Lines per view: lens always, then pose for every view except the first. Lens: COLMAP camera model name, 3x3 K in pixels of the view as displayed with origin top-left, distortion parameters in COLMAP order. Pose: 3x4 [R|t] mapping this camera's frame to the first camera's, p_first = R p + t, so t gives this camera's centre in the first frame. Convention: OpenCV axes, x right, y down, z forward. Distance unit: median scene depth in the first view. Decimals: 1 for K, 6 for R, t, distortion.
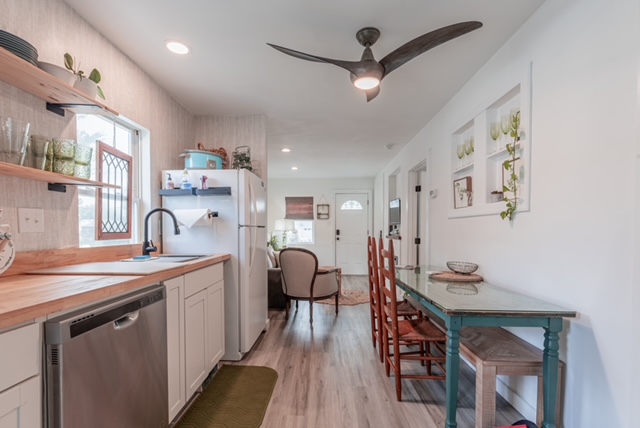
lens RADIAL K [[289.0, 0, 313.3], [0, 289.0, 236.0], [0, 0, 1]] dist [-0.015170, -0.000215]
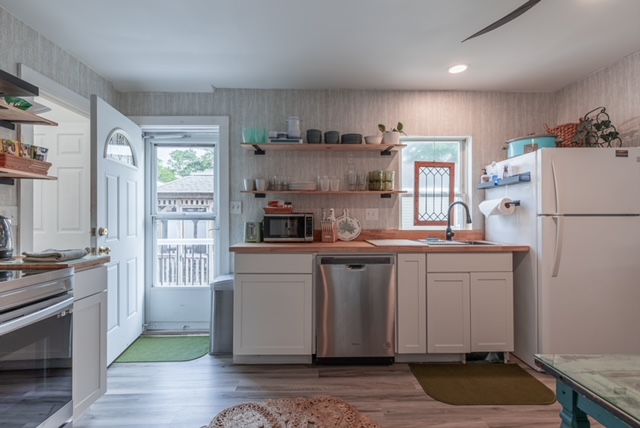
lens RADIAL K [[289.0, 0, 318.9], [0, 289.0, 215.1], [0, 0, 1]] dist [-0.015170, -0.000215]
pose [[0.052635, -0.008229, -0.998580, 0.683096], [-0.020907, 0.999738, -0.009341, -0.015227], [0.998395, 0.021369, 0.052449, 0.353087]]
